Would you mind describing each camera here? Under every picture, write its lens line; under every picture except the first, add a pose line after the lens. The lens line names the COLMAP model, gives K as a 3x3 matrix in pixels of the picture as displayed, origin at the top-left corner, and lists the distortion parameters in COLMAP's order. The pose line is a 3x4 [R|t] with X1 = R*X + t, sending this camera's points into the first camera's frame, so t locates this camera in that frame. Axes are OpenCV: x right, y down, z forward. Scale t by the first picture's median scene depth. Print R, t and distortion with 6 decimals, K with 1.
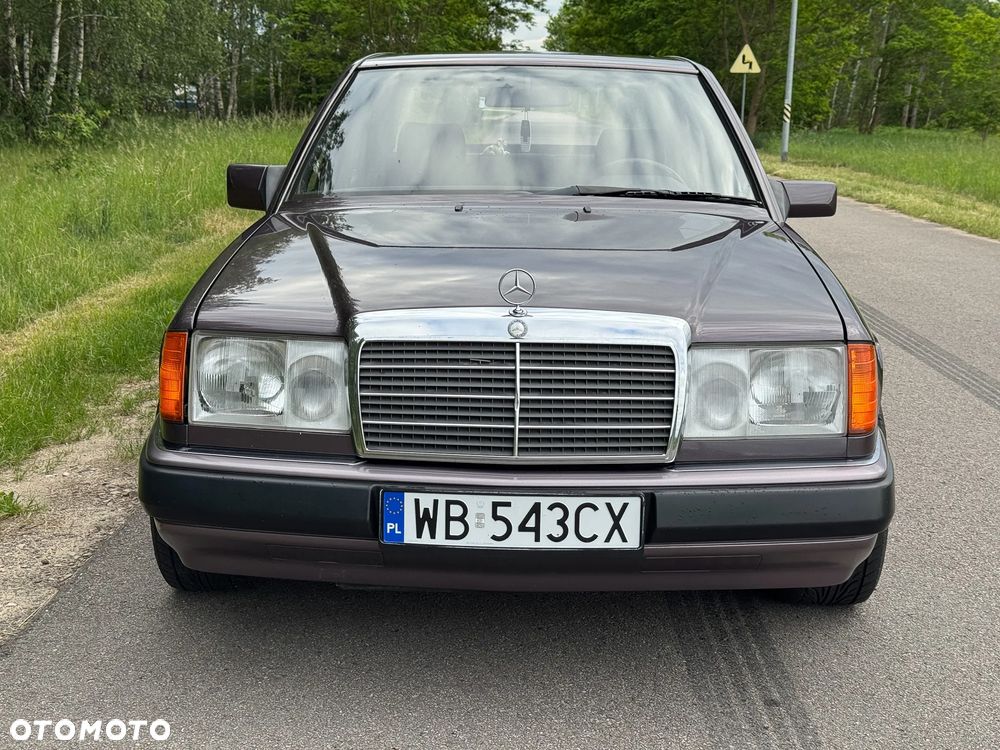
lens RADIAL K [[1410.0, 0, 500.0], [0, 1410.0, 375.0], [0, 0, 1]] dist [0.097980, -0.031732]
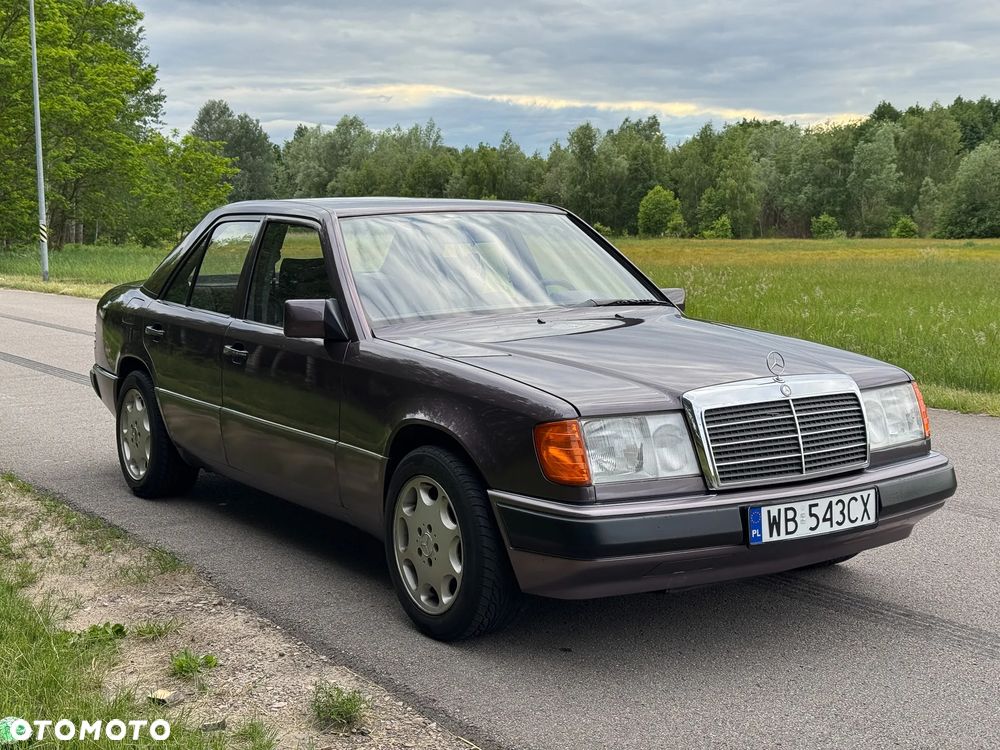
lens RADIAL K [[1410.0, 0, 500.0], [0, 1410.0, 375.0], [0, 0, 1]] dist [0.097980, -0.031732]
pose [[0.825174, -0.088547, 0.557896, -1.048793], [0.132245, 0.990473, -0.038398, -0.030746], [-0.549181, 0.105464, 0.829022, -0.079887]]
